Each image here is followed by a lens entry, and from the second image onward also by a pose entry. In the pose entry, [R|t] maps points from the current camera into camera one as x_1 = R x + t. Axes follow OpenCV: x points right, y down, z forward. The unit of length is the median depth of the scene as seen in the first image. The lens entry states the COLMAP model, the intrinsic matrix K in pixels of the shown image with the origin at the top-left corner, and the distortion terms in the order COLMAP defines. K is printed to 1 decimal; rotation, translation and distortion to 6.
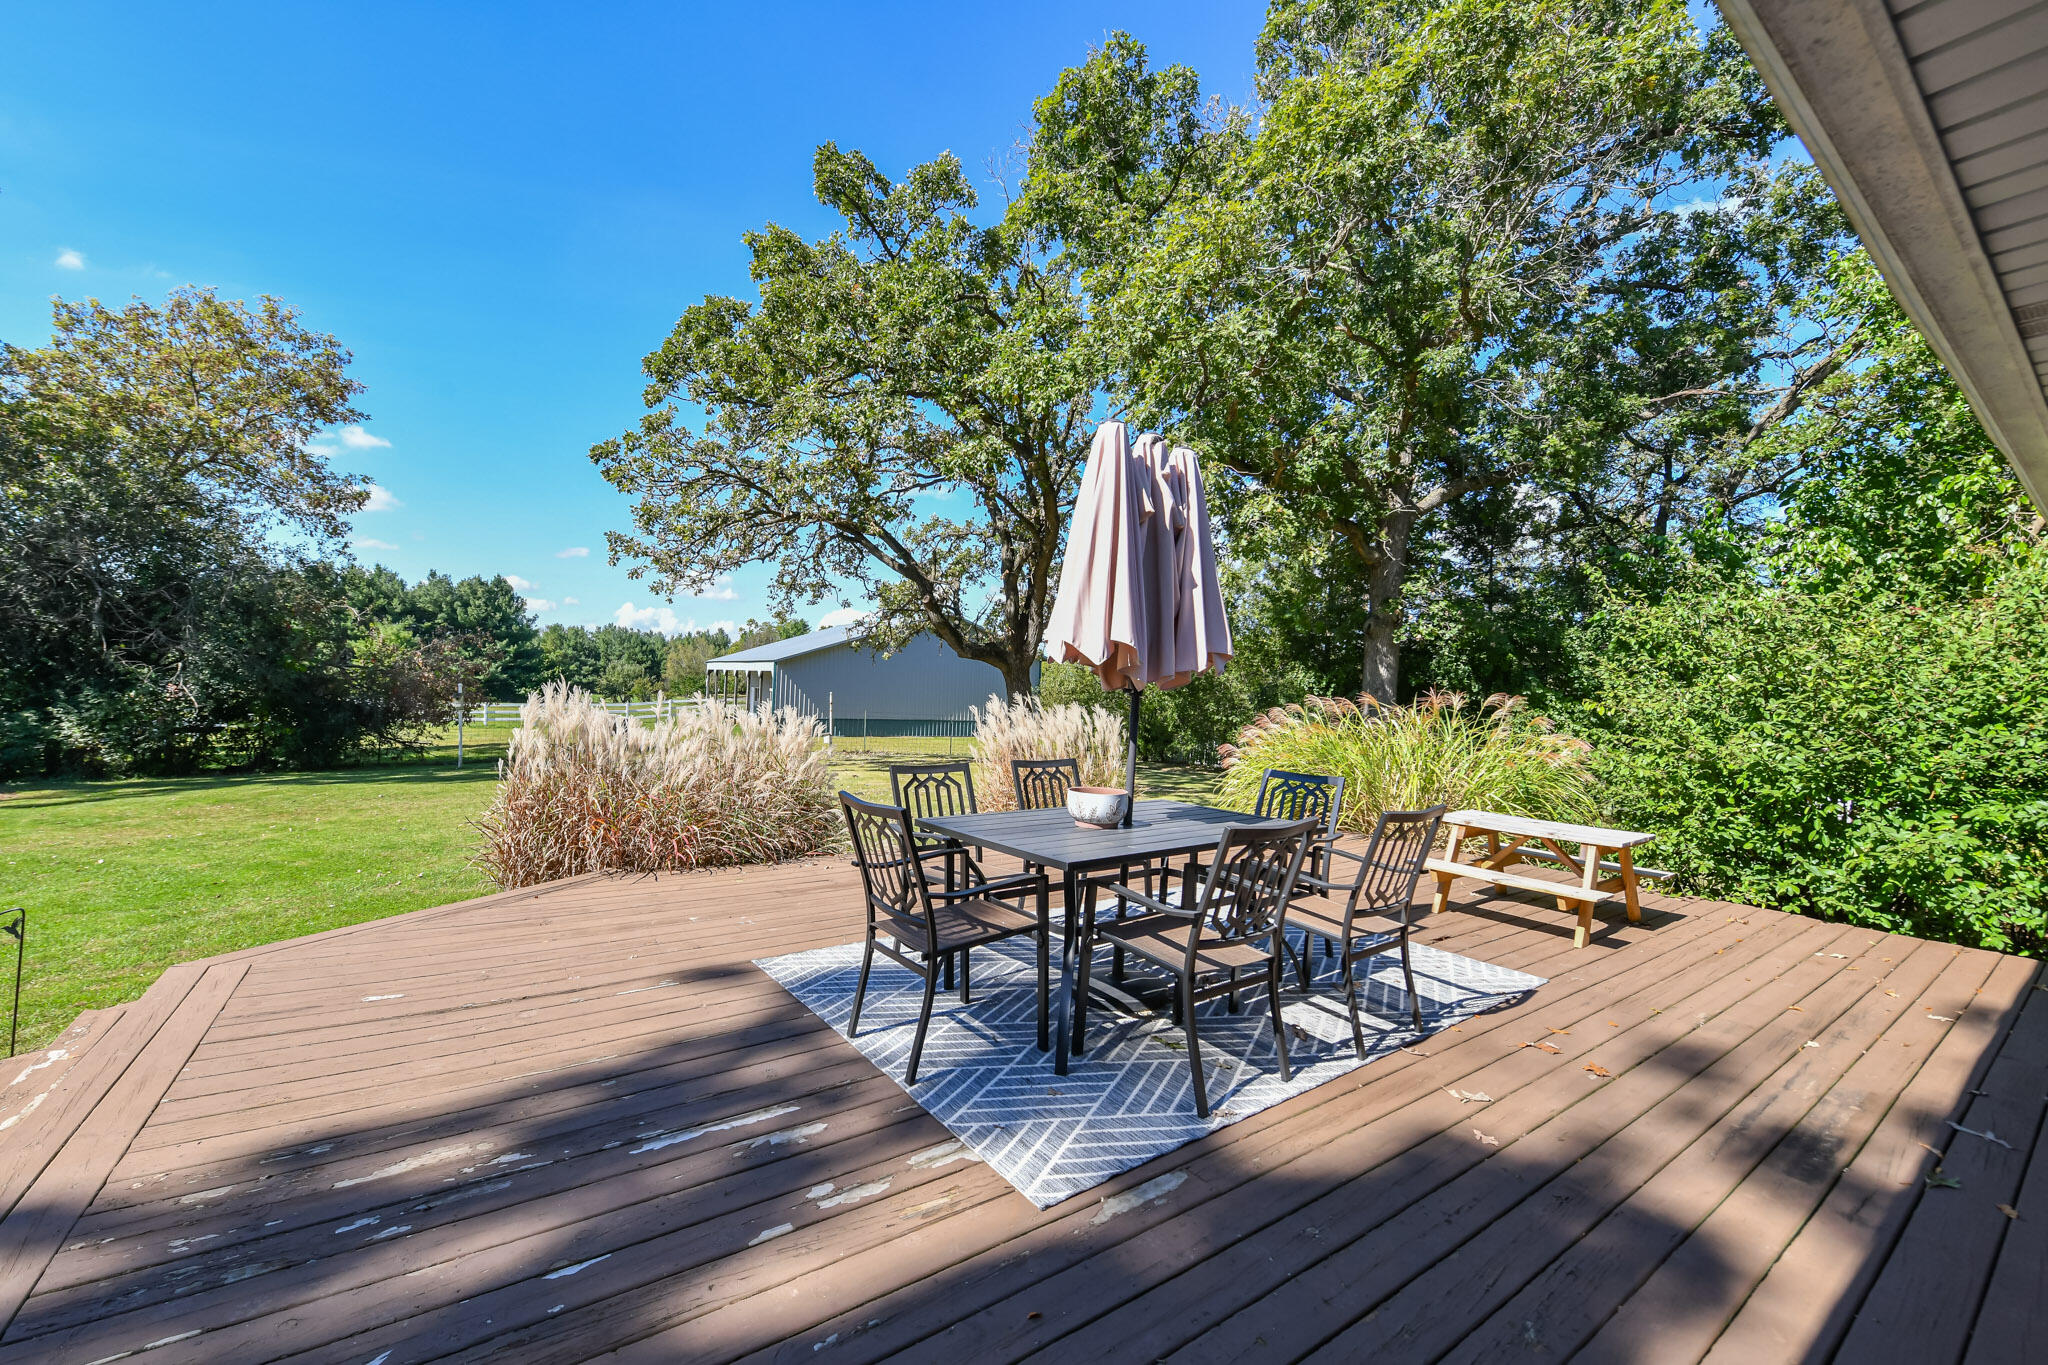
lens RADIAL K [[804.3, 0, 1025.8], [0, 804.3, 677.9], [0, 0, 1]] dist [-0.002481, -0.000270]
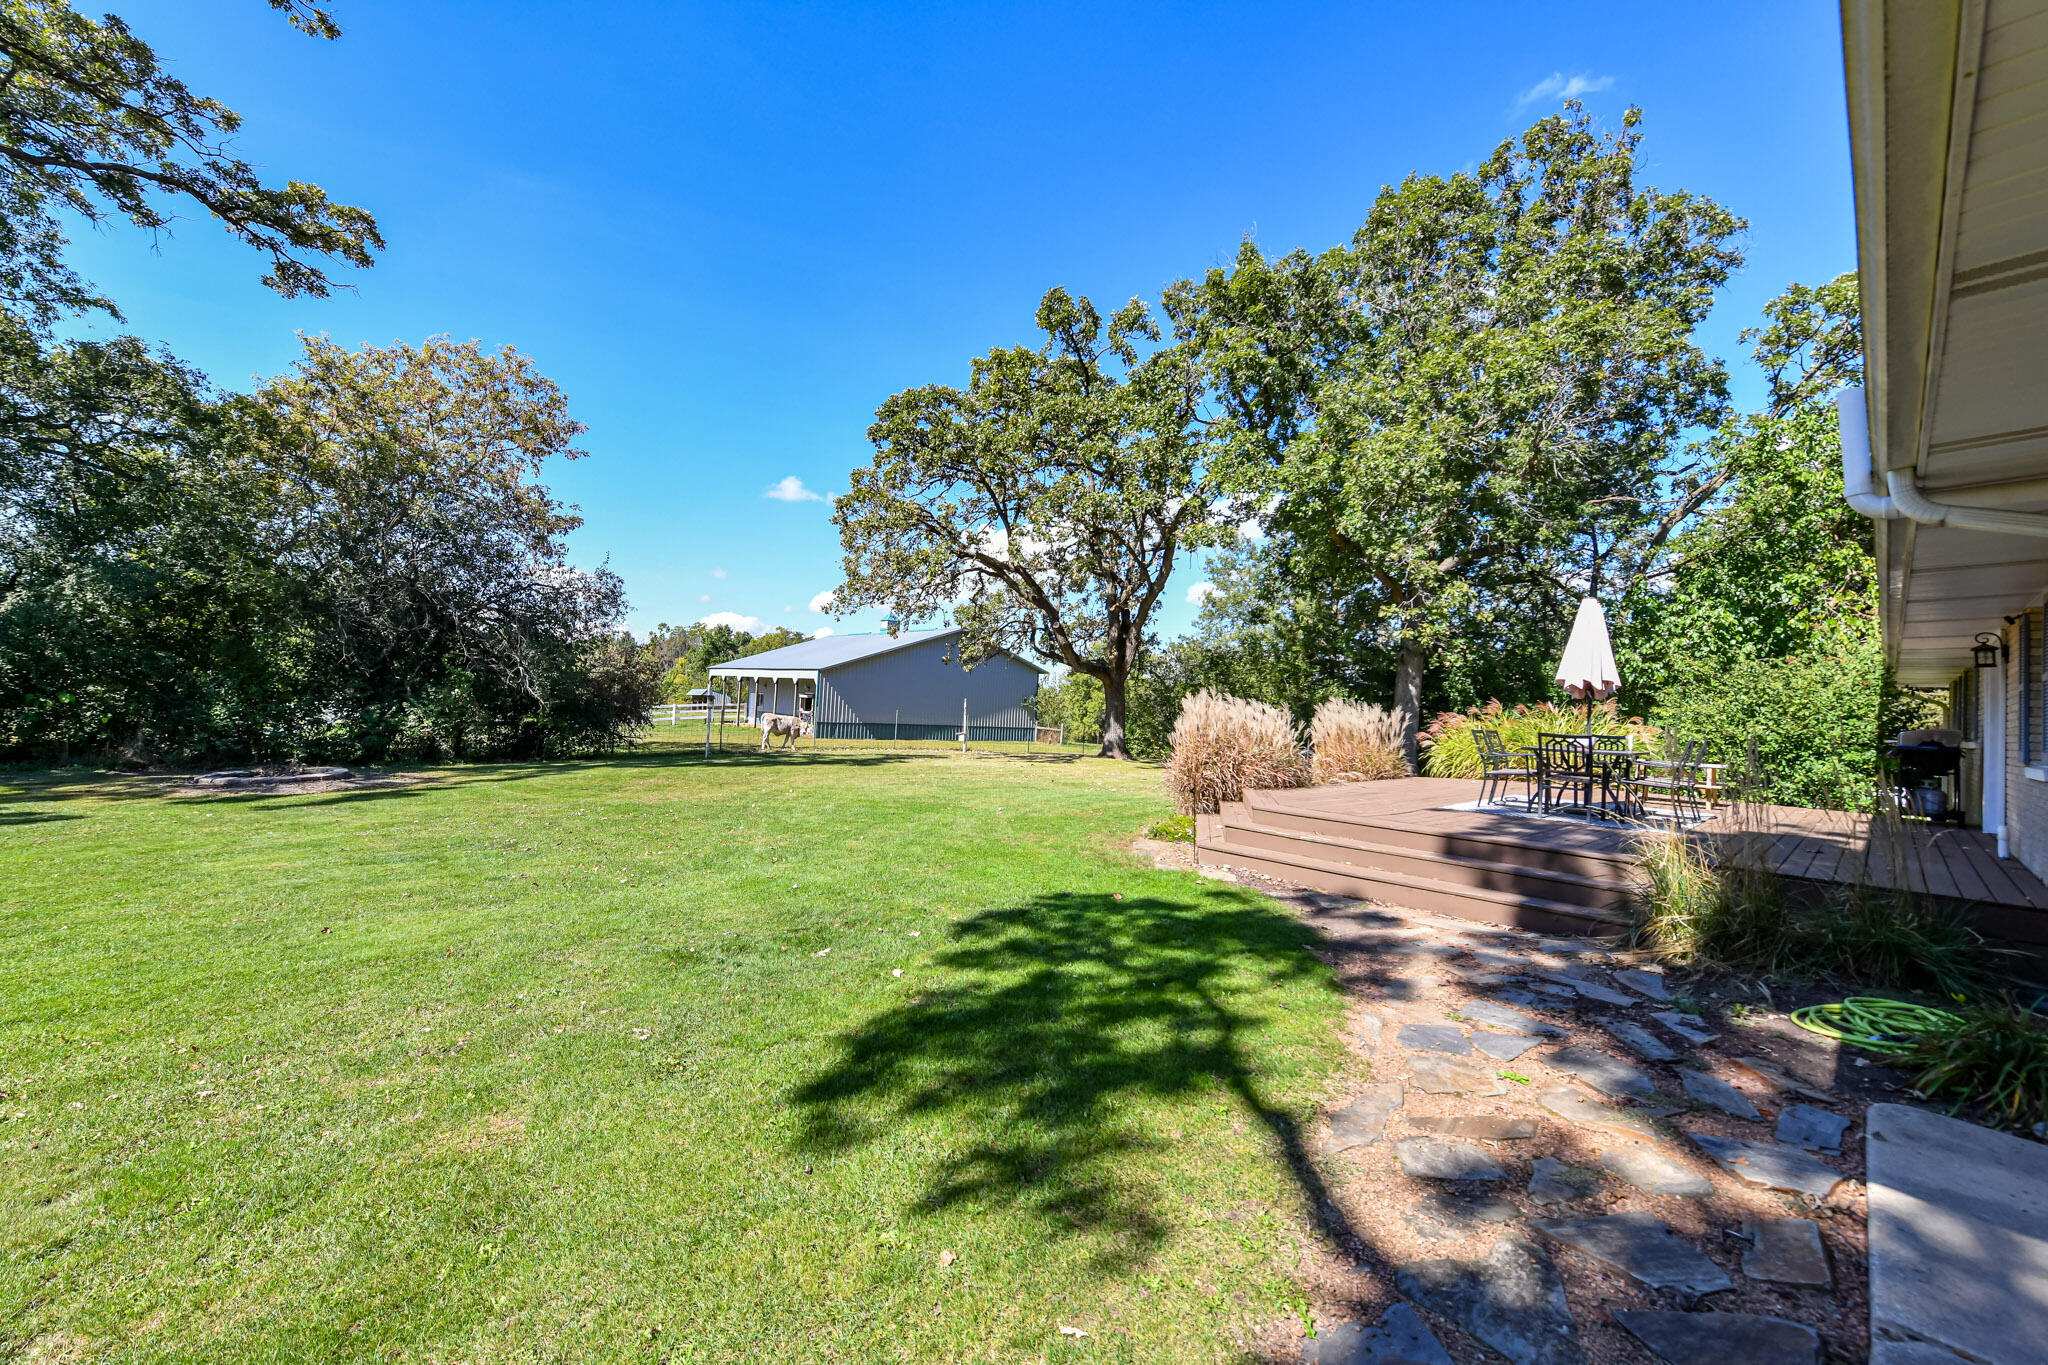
lens RADIAL K [[819.2, 0, 1025.3], [0, 819.2, 661.7], [0, 0, 1]] dist [-0.001059, -0.000331]
pose [[0.989480, 0.020799, 0.143169, -0.472376], [-0.016116, 0.999299, -0.033789, 0.002943], [-0.143771, 0.031126, 0.989121, -0.317108]]
